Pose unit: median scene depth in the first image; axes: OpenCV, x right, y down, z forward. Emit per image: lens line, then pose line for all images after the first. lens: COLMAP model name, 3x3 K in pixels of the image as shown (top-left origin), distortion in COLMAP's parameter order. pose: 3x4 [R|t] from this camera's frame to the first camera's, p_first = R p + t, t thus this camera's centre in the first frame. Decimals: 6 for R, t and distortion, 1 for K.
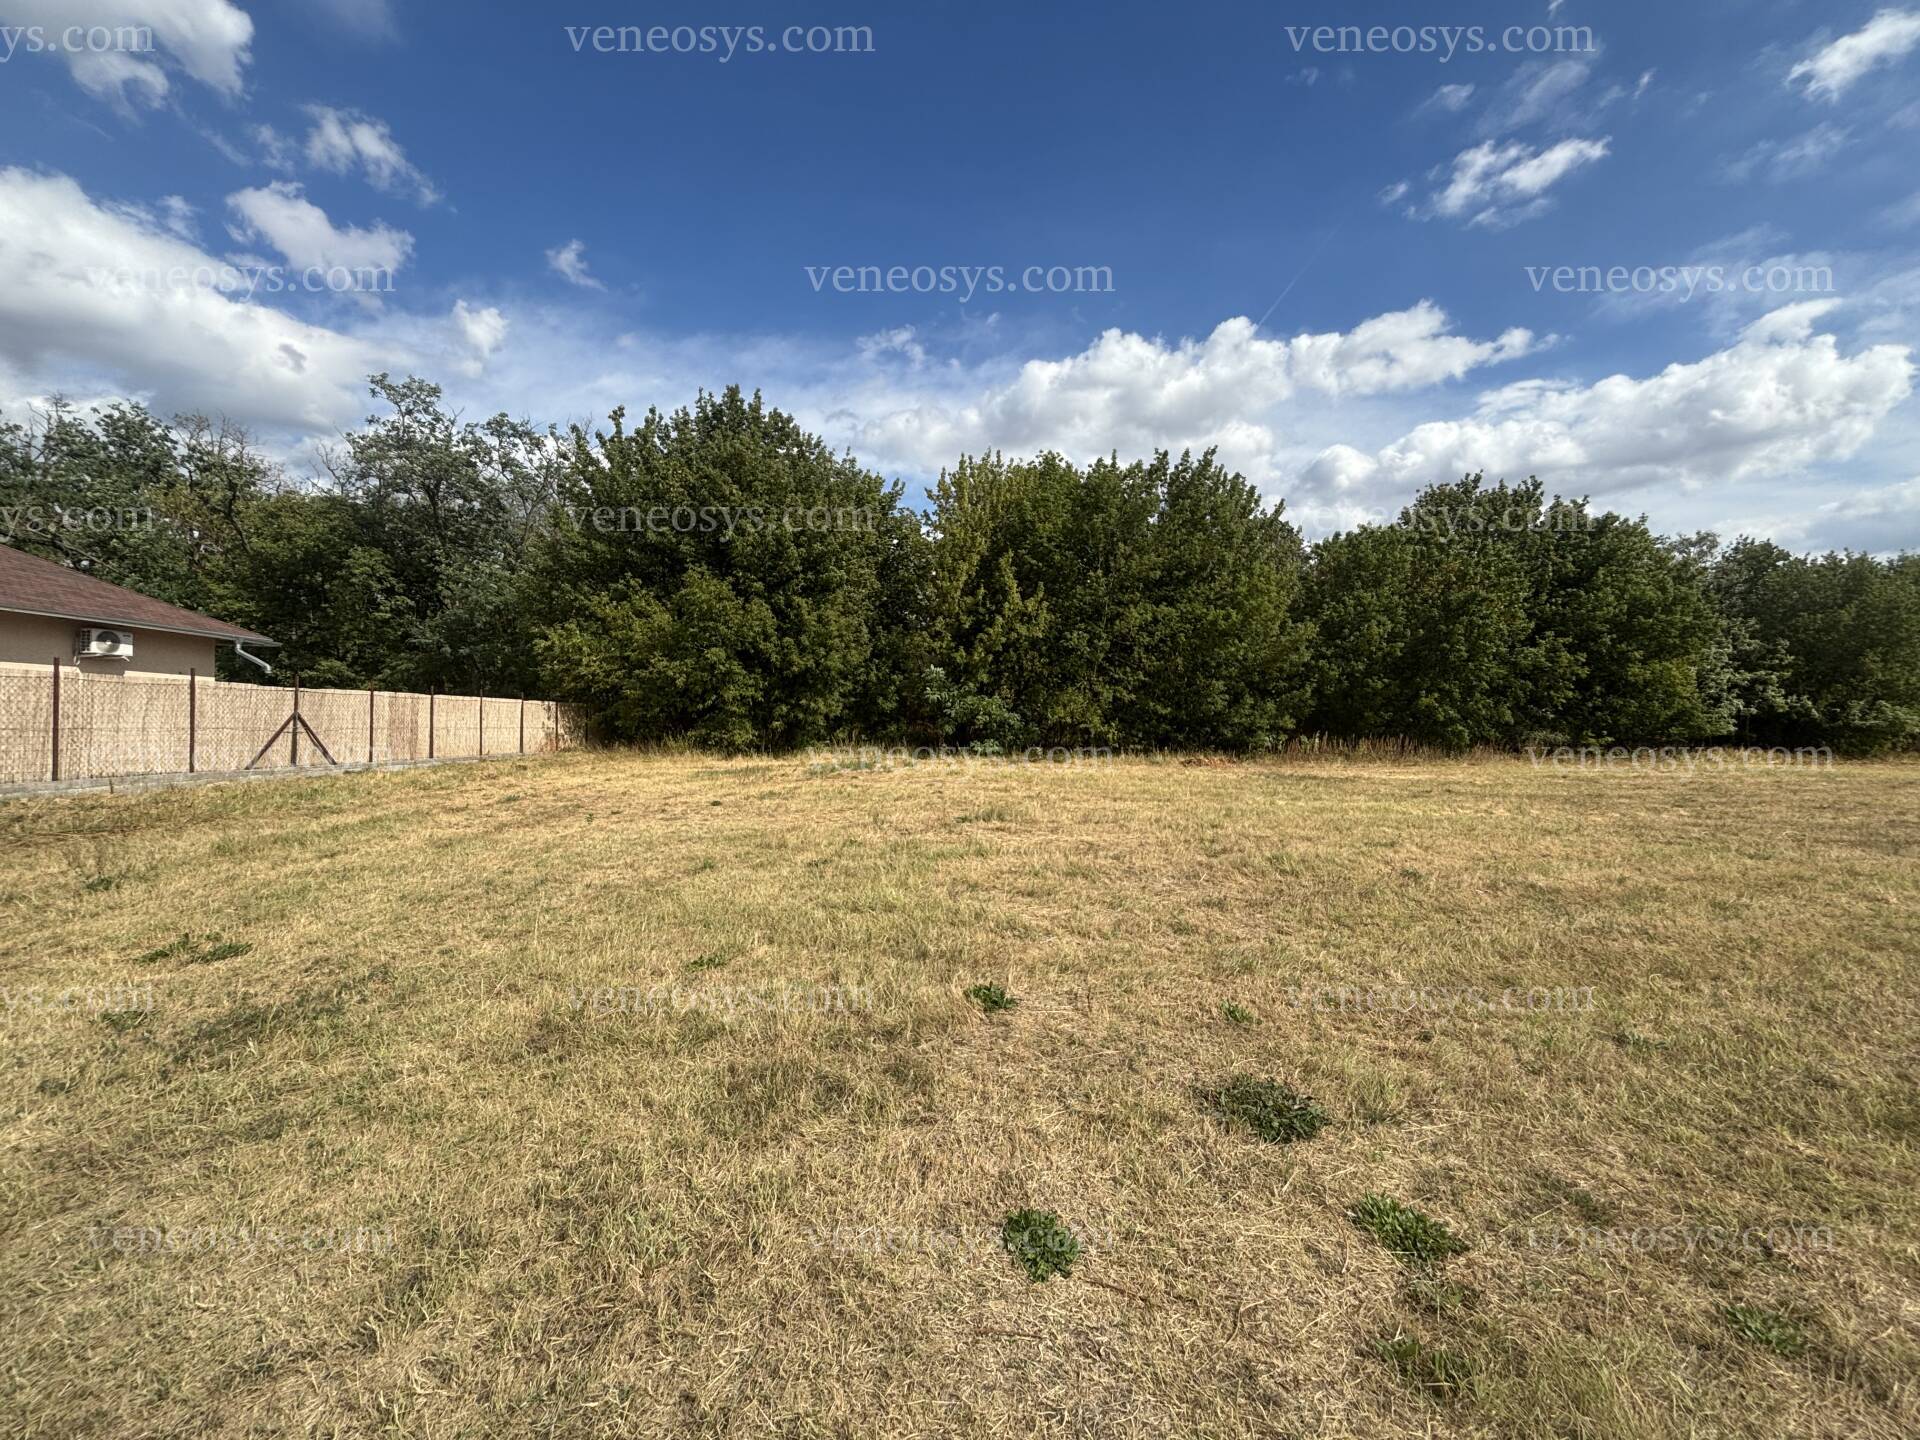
lens RADIAL K [[790.6, 0, 949.5], [0, 790.6, 729.0], [0, 0, 1]] dist [-0.000985, 0.000337]
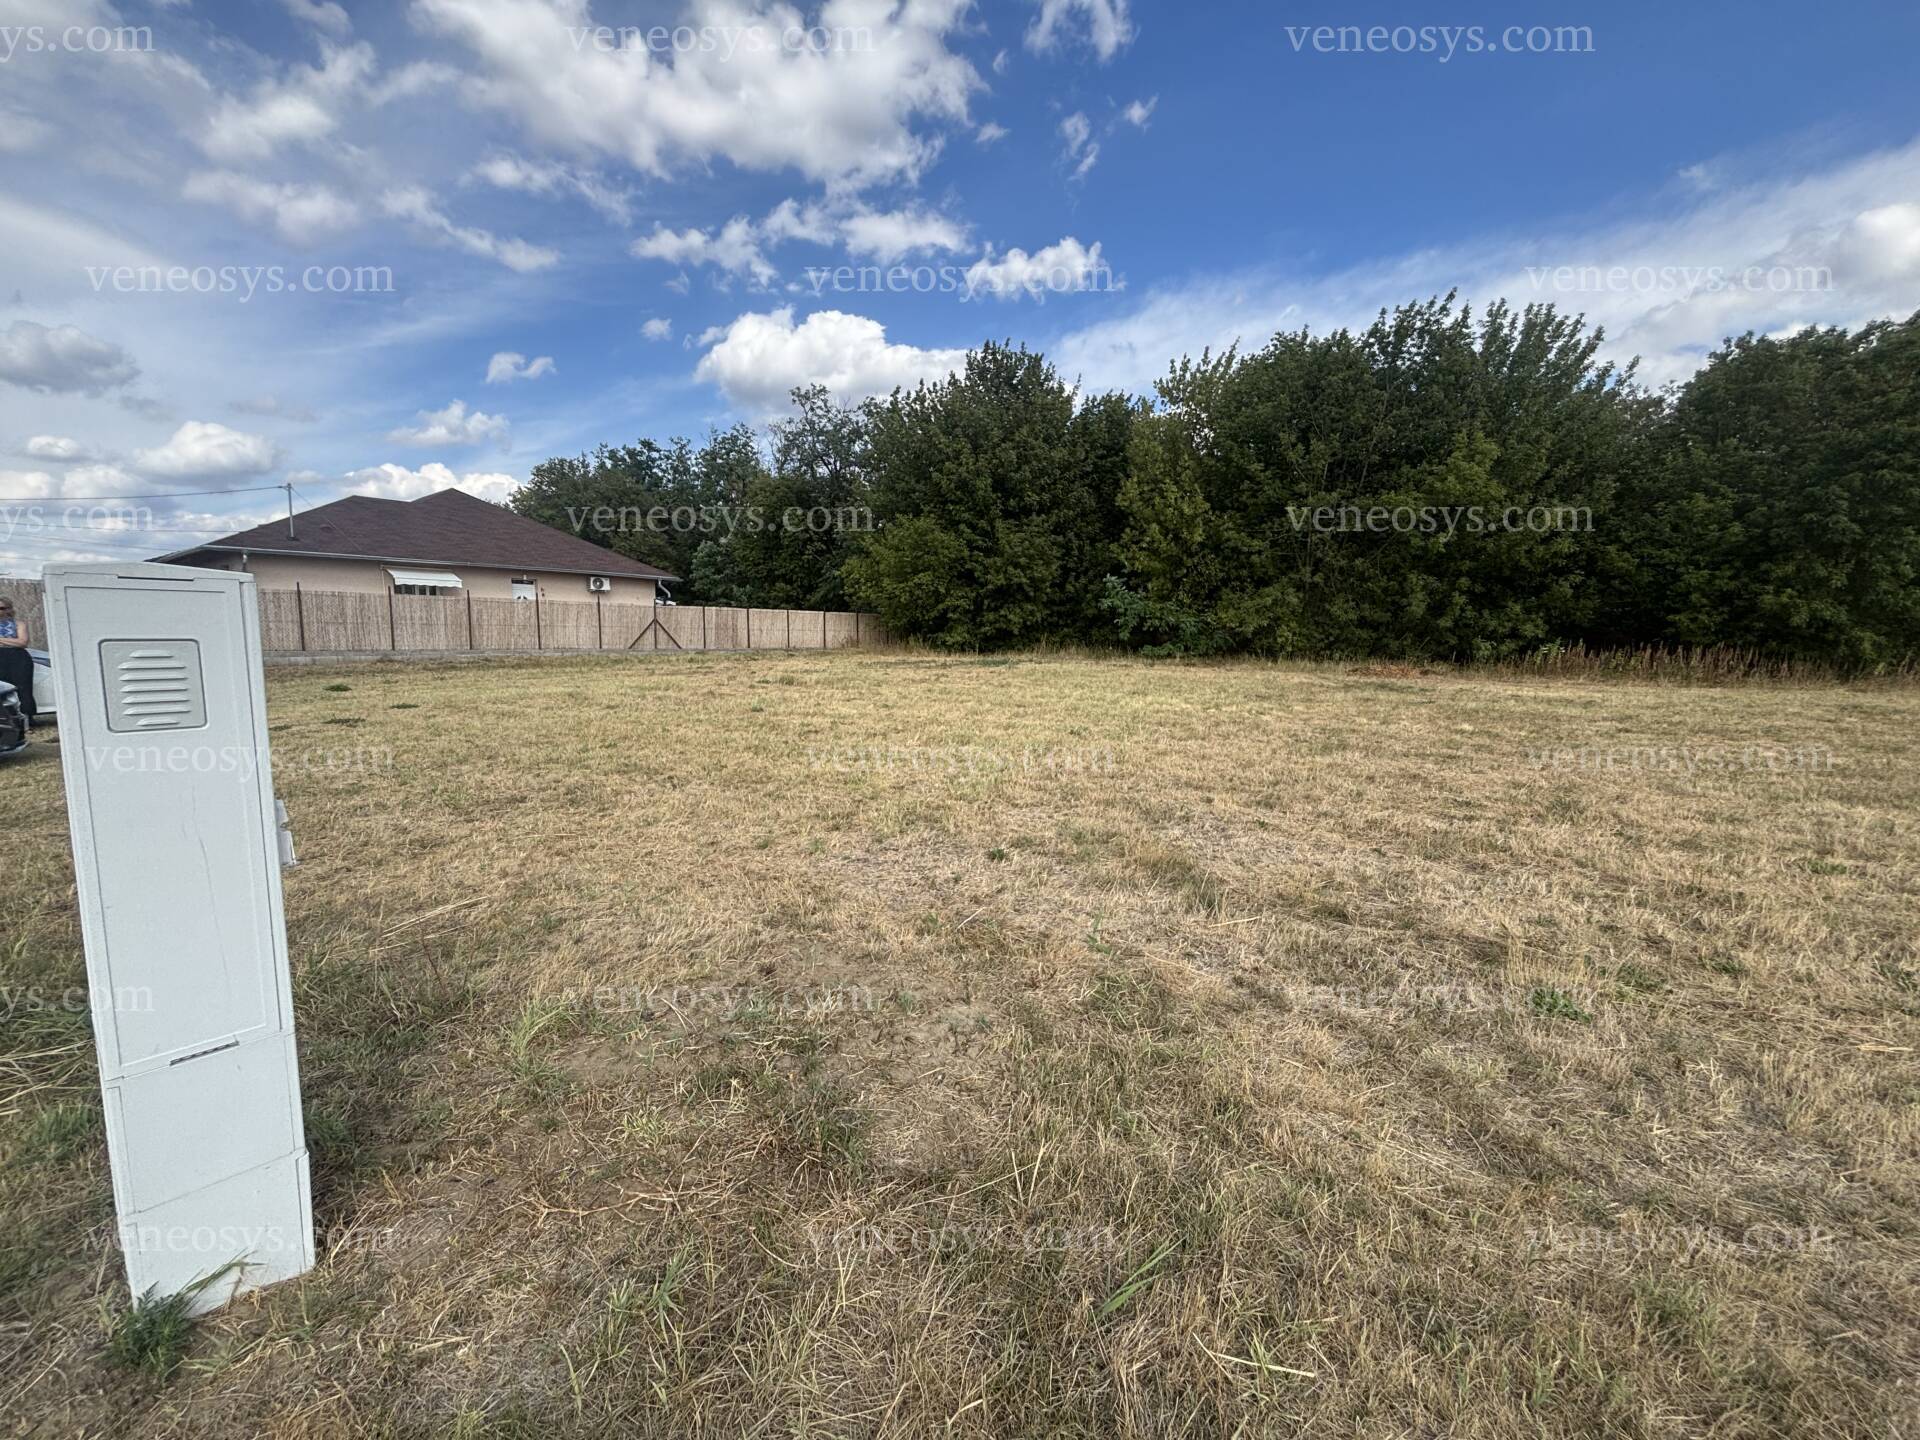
lens RADIAL K [[787.4, 0, 963.9], [0, 787.4, 715.7], [0, 0, 1]] dist [-0.002807, 0.003839]
pose [[0.785370, 0.068861, -0.615185, 0.797934], [-0.011566, 0.995252, 0.096638, 0.016574], [0.618919, -0.068782, 0.782438, 0.015139]]
